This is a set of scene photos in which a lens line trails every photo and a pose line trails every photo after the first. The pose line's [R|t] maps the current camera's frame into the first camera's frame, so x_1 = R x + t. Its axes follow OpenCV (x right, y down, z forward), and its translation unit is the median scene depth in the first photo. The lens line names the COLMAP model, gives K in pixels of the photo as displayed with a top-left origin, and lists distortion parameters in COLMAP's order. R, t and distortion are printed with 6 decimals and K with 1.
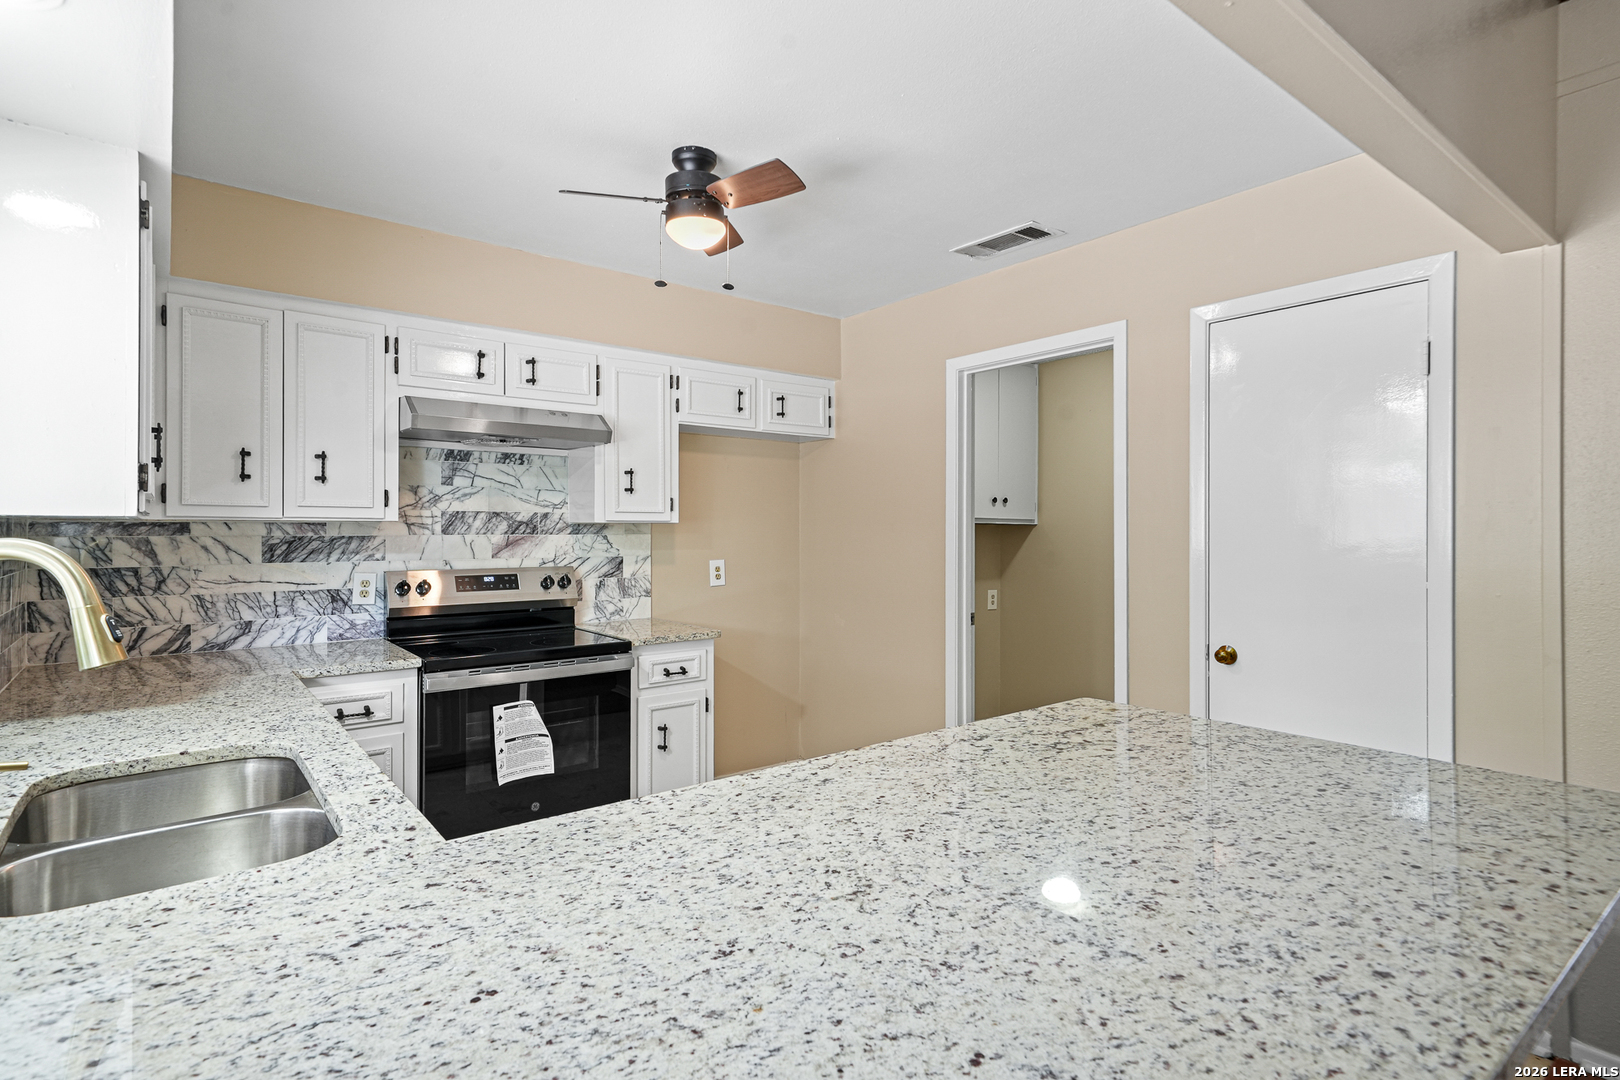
lens RADIAL K [[808.7, 0, 810.1], [0, 808.7, 526.7], [0, 0, 1]] dist [0.006351, 0.000996]
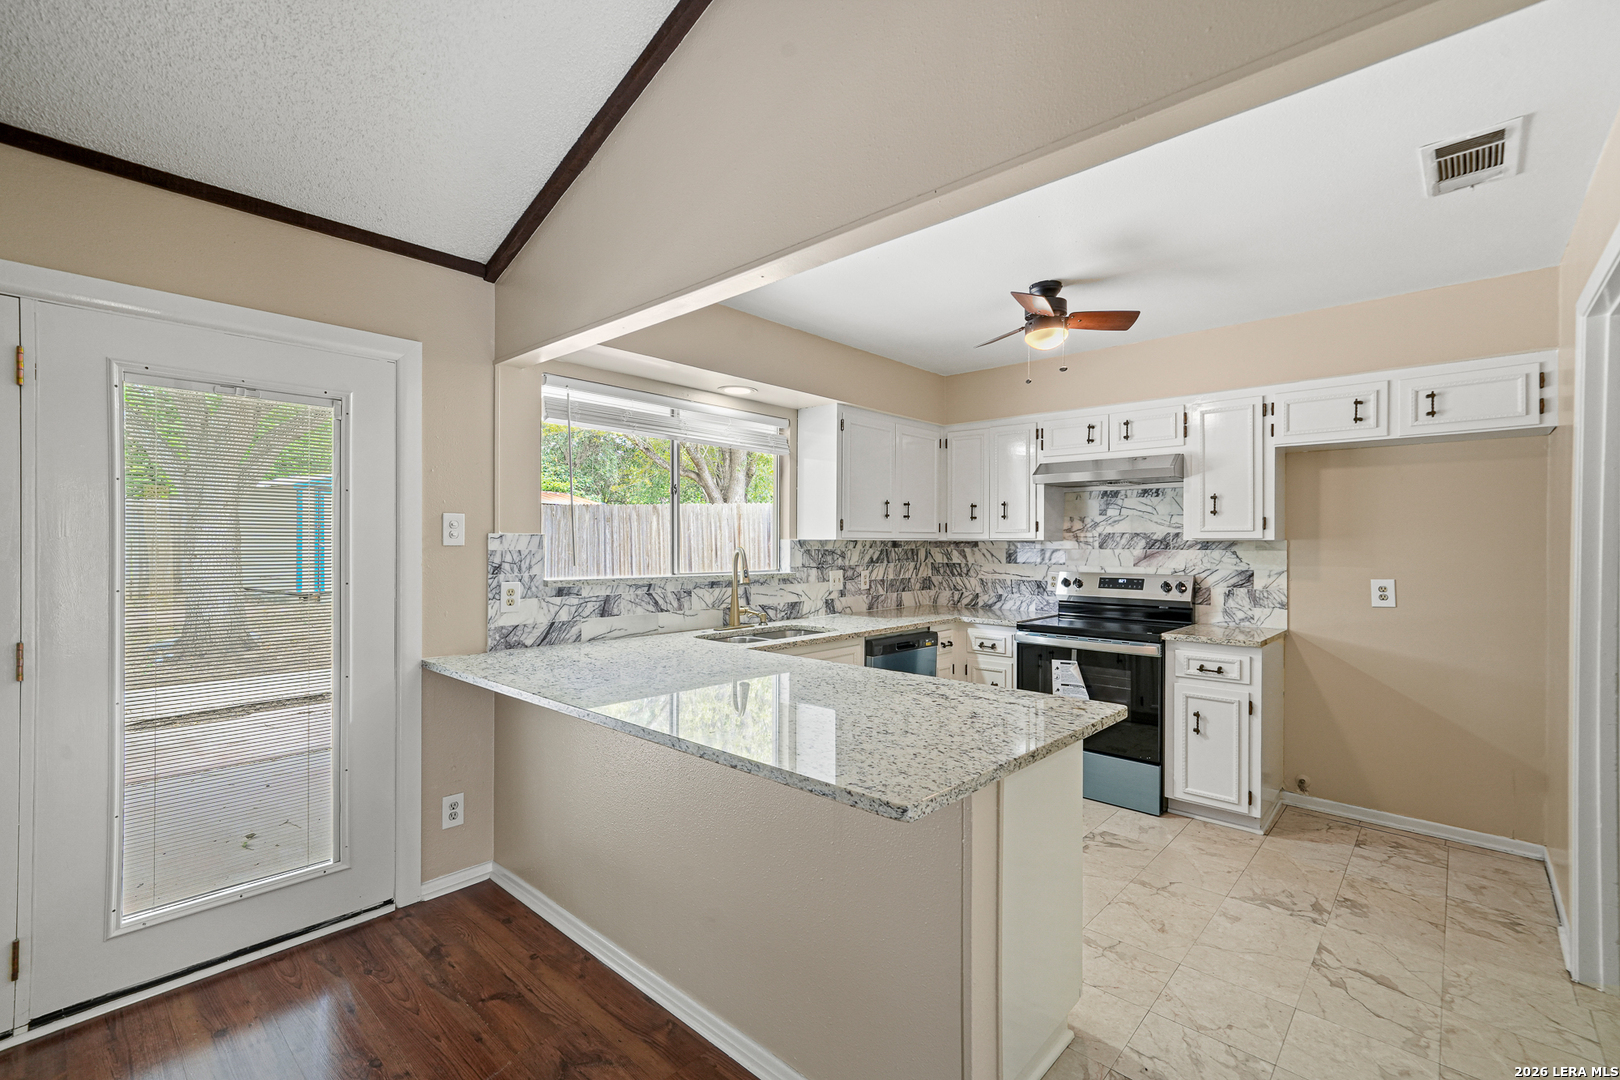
lens RADIAL K [[696.0, 0, 808.2], [0, 696.0, 548.1], [0, 0, 1]] dist [0.001840, 0.000506]
pose [[0.159894, 0.007243, -0.987108, 0.699150], [0.000557, 0.999972, 0.007428, -0.001559], [0.987134, -0.001737, 0.159885, 0.266749]]
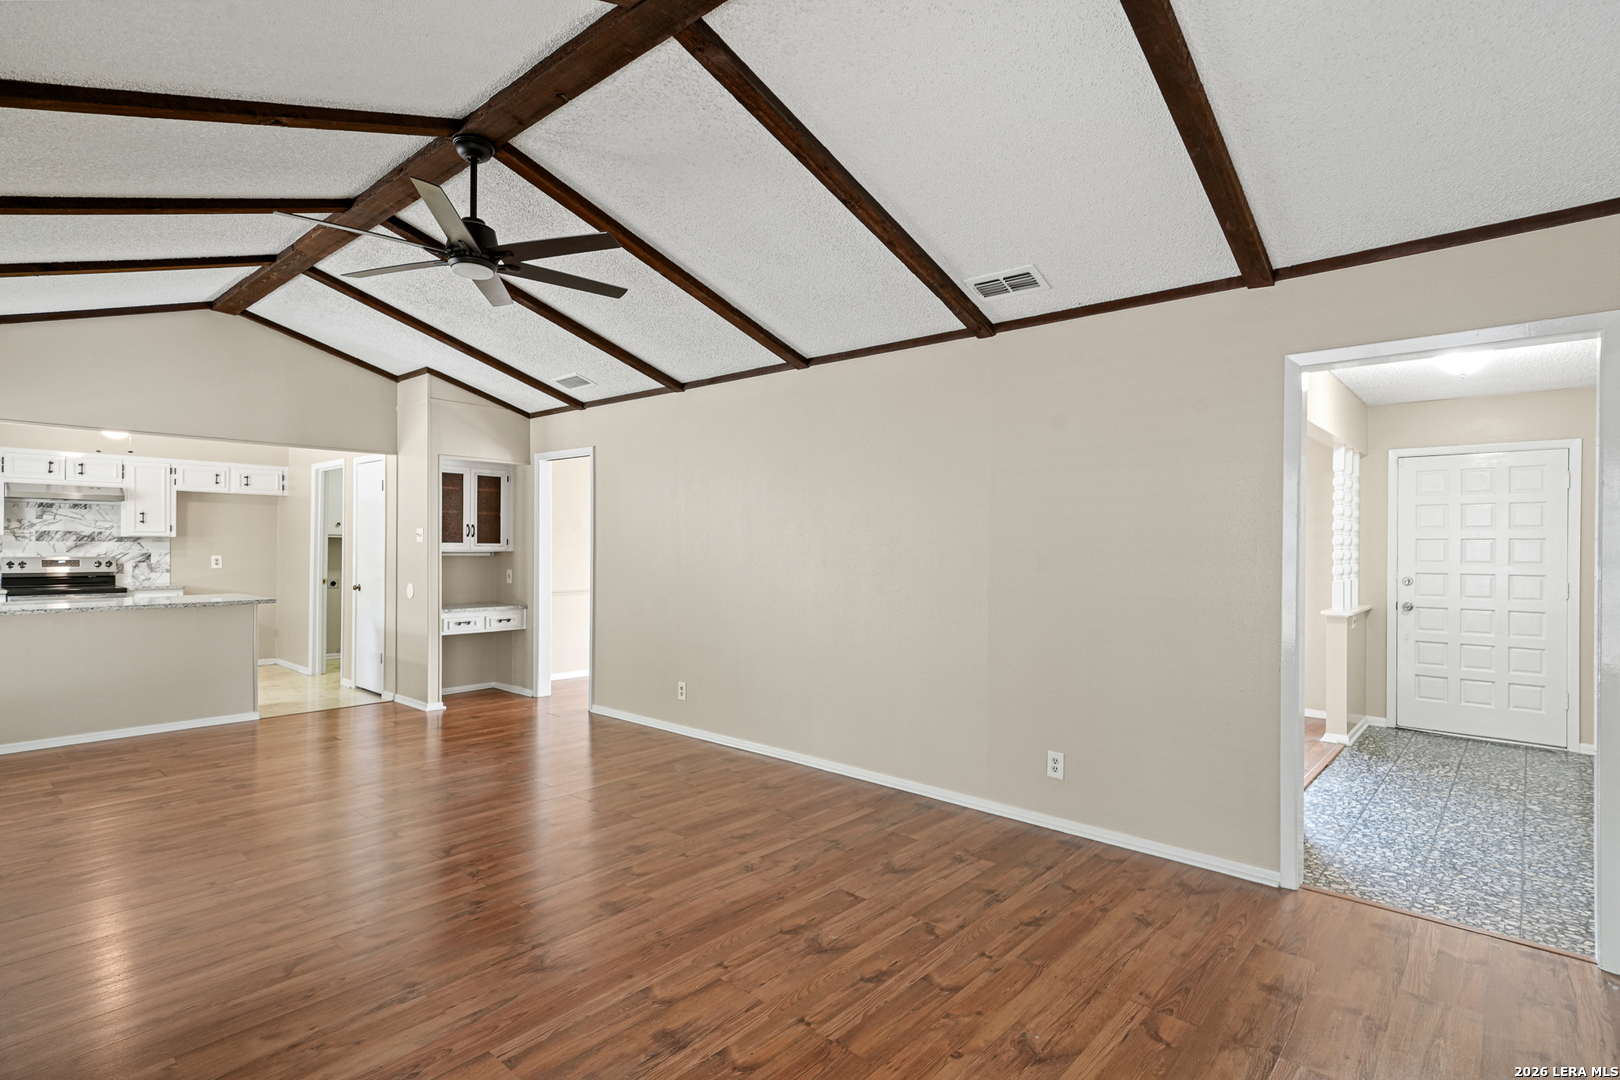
lens RADIAL K [[798.0, 0, 810.0], [0, 798.0, 540.0], [0, 0, 1]] dist [0.009698, 0.001513]
pose [[0.983423, 0.007764, 0.181160, 1.188399], [-0.007084, 0.999965, -0.004399, 0.001086], [-0.181188, 0.003042, 0.983444, -1.498375]]
